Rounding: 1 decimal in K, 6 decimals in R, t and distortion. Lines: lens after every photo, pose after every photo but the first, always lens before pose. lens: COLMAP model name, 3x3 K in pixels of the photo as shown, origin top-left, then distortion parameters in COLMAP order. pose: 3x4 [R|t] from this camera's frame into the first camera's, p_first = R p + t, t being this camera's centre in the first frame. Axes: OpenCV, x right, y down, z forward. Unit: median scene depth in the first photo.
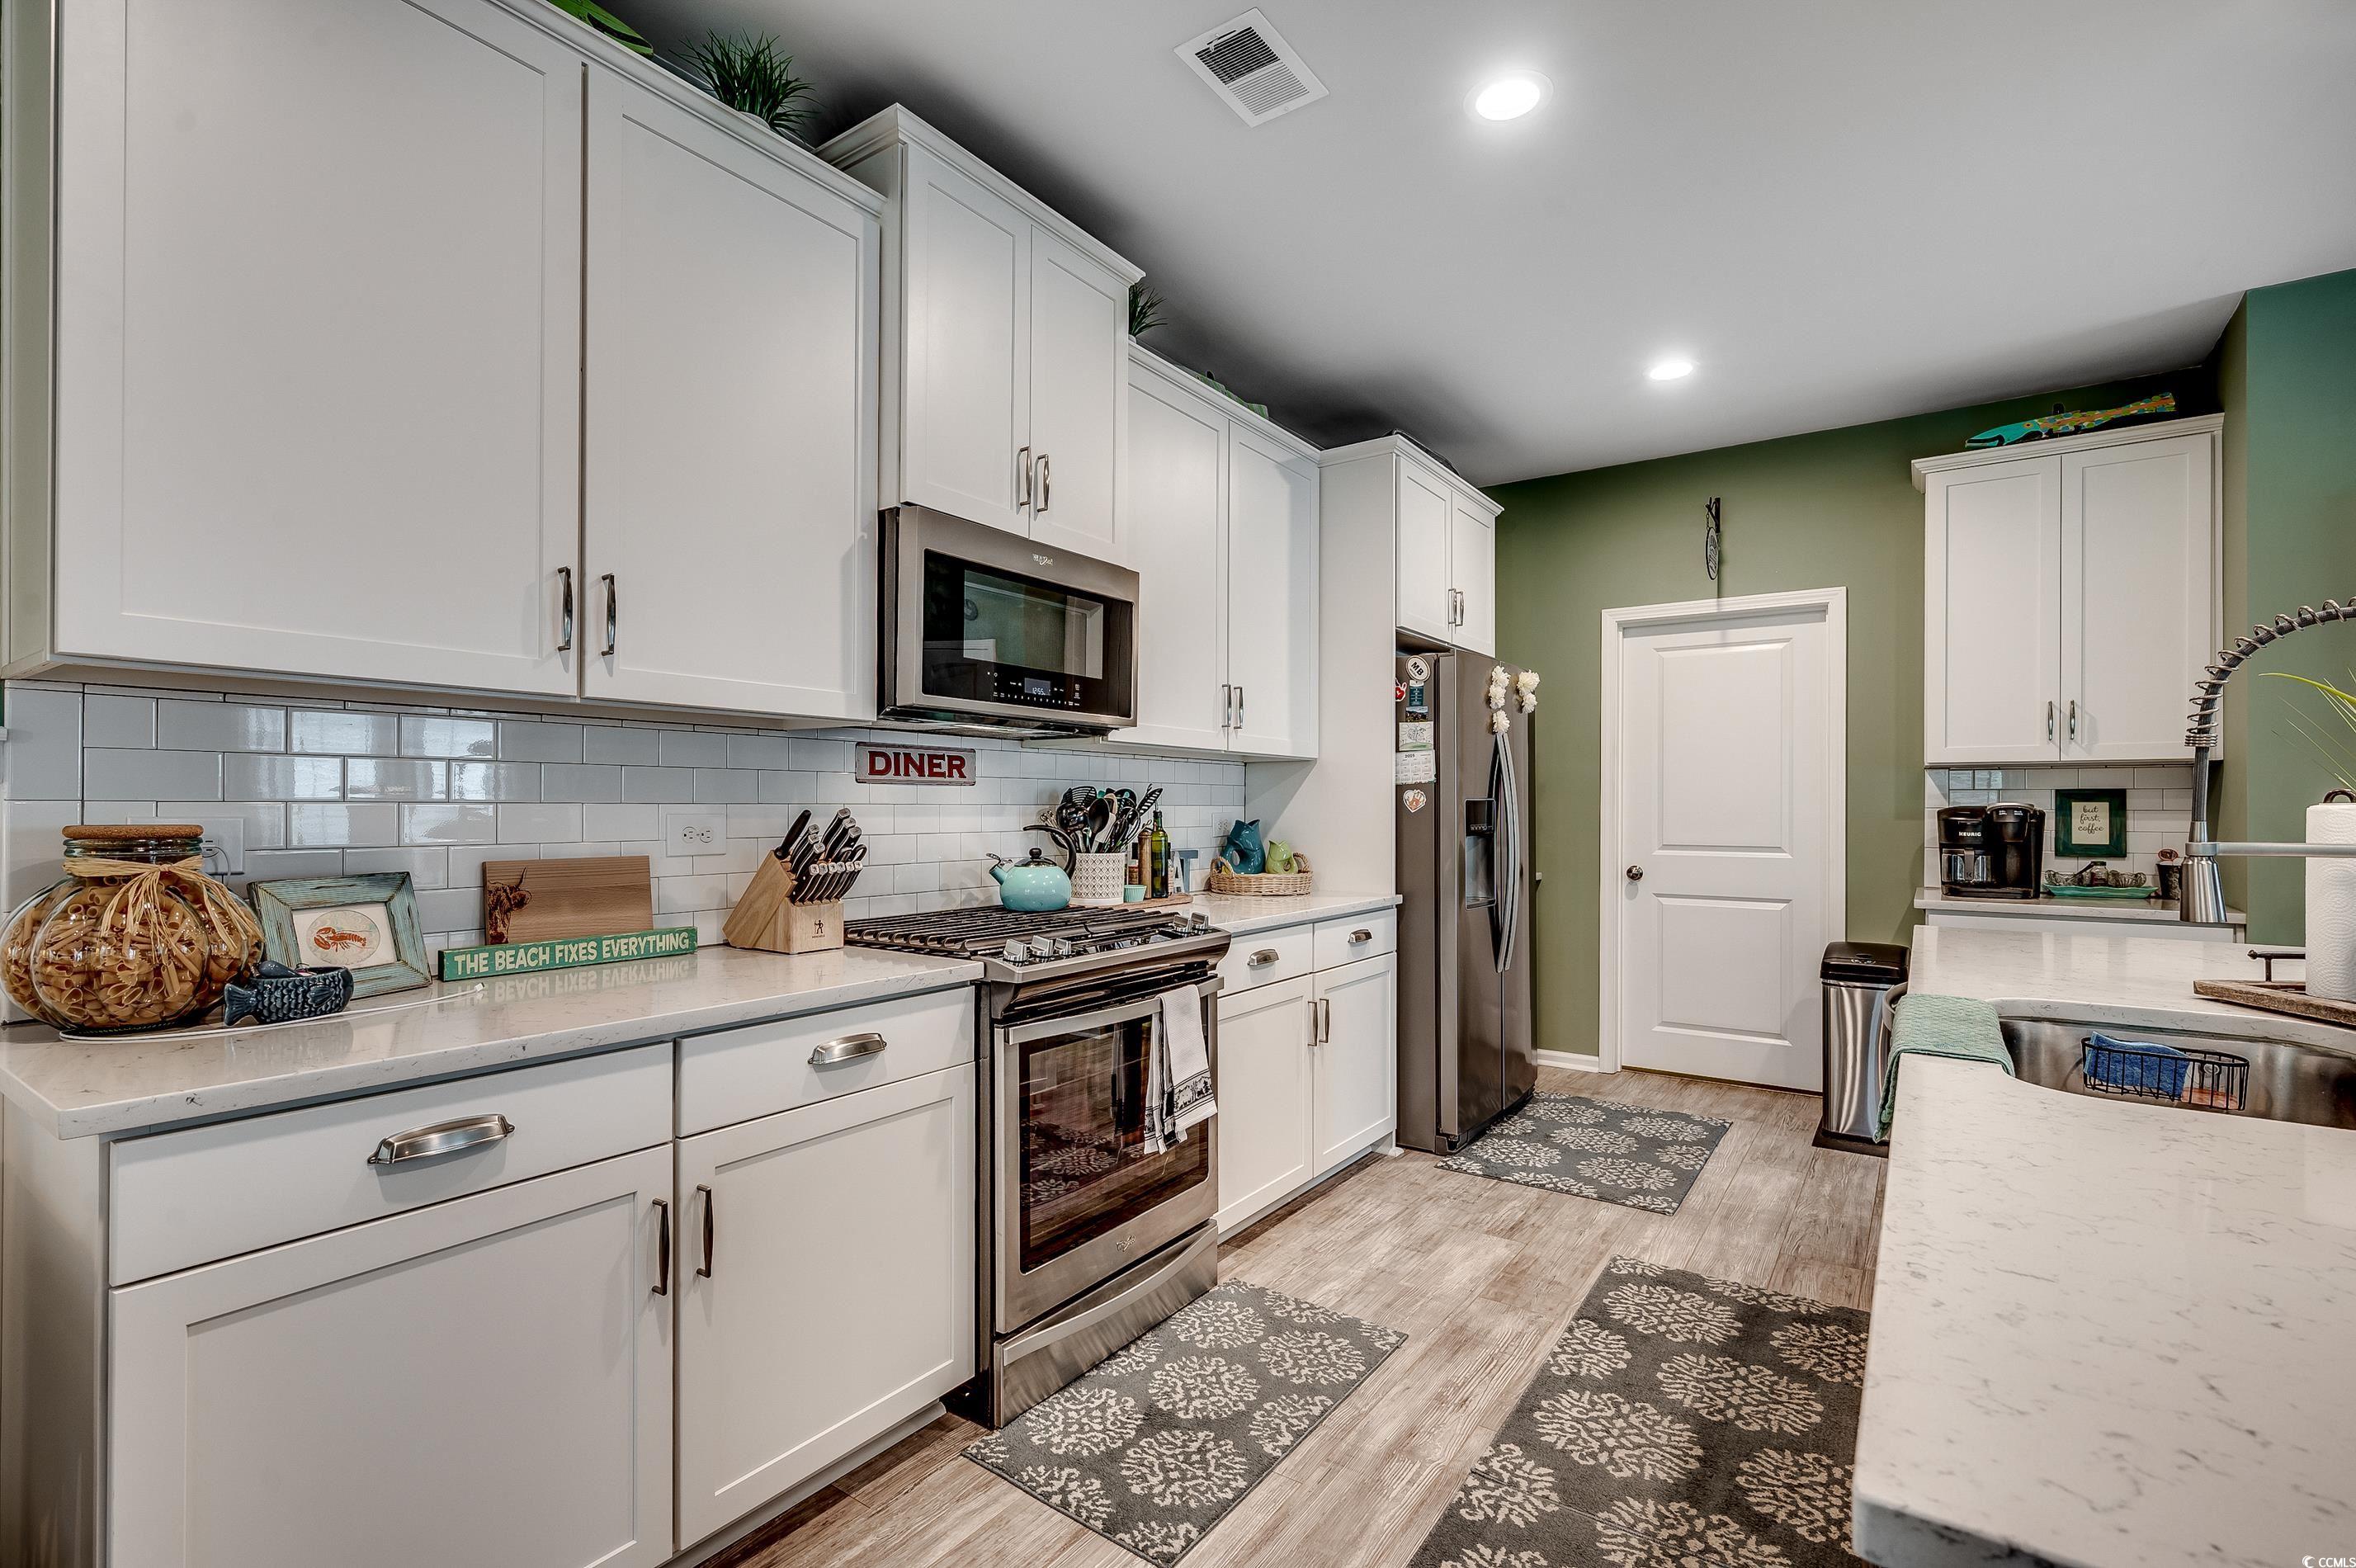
lens RADIAL K [[1064.9, 0, 1180.3], [0, 1064.9, 801.3], [0, 0, 1]] dist [-0.000176, -0.000309]
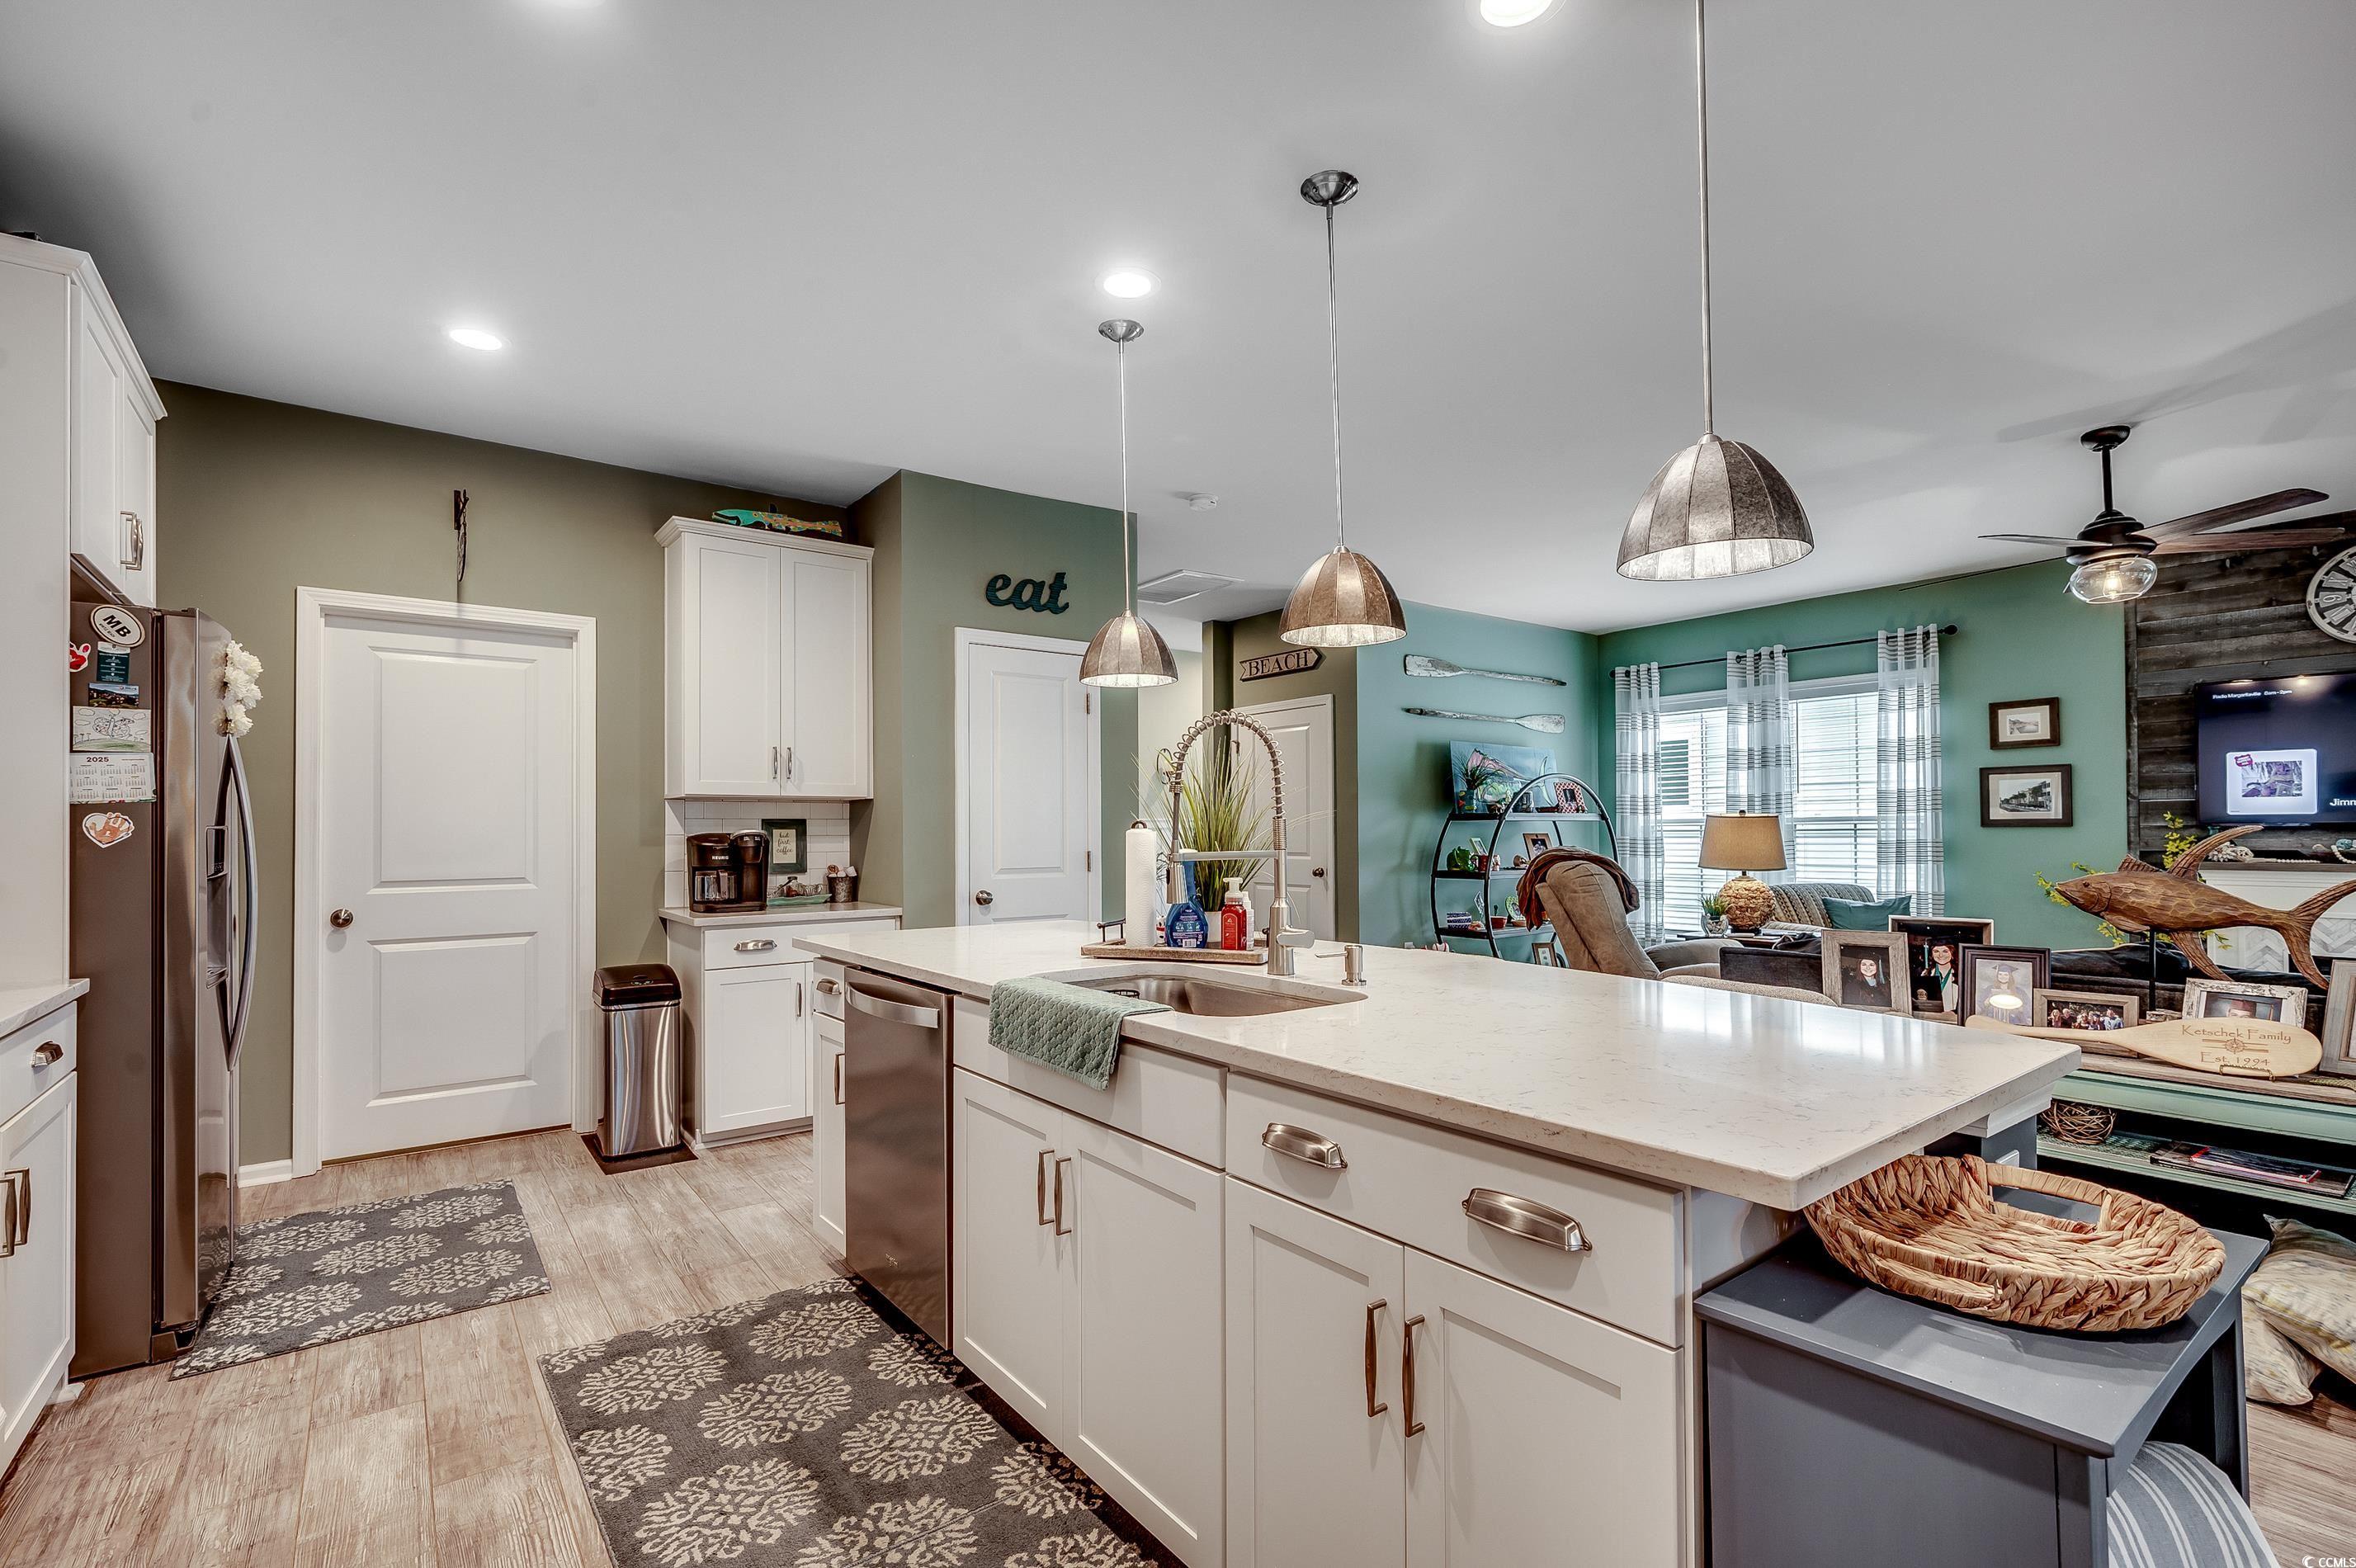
lens RADIAL K [[1061.1, 0, 1181.7], [0, 1061.1, 817.6], [0, 0, 1]] dist [0.001077, 0.000038]
pose [[0.301233, 0.008369, 0.953514, -0.220531], [0.003300, 0.999946, -0.009819, 0.000661], [-0.953545, 0.006104, 0.301189, 0.209656]]
